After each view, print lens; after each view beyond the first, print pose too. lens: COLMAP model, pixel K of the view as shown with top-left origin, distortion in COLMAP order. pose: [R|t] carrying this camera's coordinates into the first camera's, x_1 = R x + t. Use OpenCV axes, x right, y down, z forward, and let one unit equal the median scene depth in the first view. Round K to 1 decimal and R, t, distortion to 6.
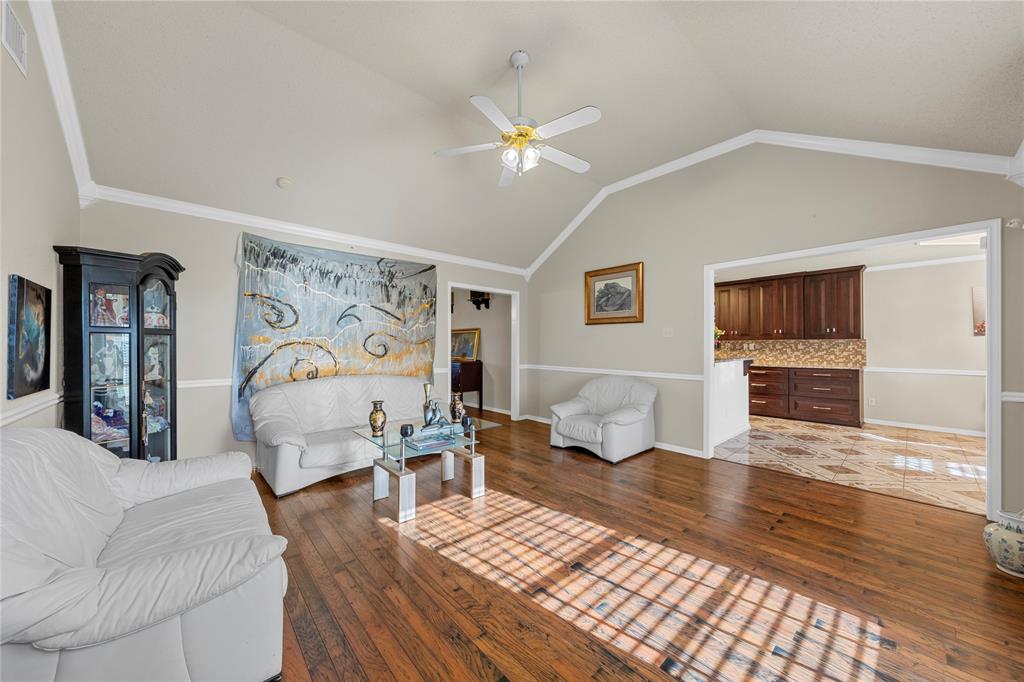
lens RADIAL K [[374.0, 0, 509.4], [0, 374.0, 344.7], [0, 0, 1]] dist [-0.001502, -0.000142]
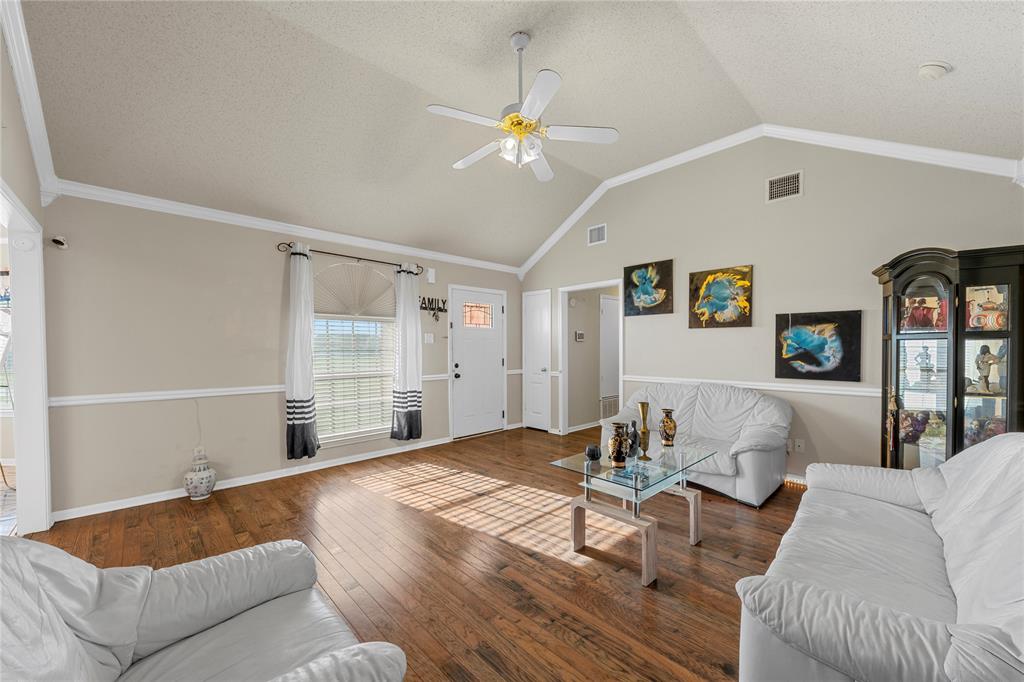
lens RADIAL K [[400.2, 0, 511.7], [0, 400.2, 348.5], [0, 0, 1]] dist [-0.000197, 0.000002]
pose [[-0.999065, 0.002536, -0.043170, 0.112929], [0.002617, 0.999995, -0.001815, -0.008206], [0.043165, -0.001926, -0.999066, 2.463829]]
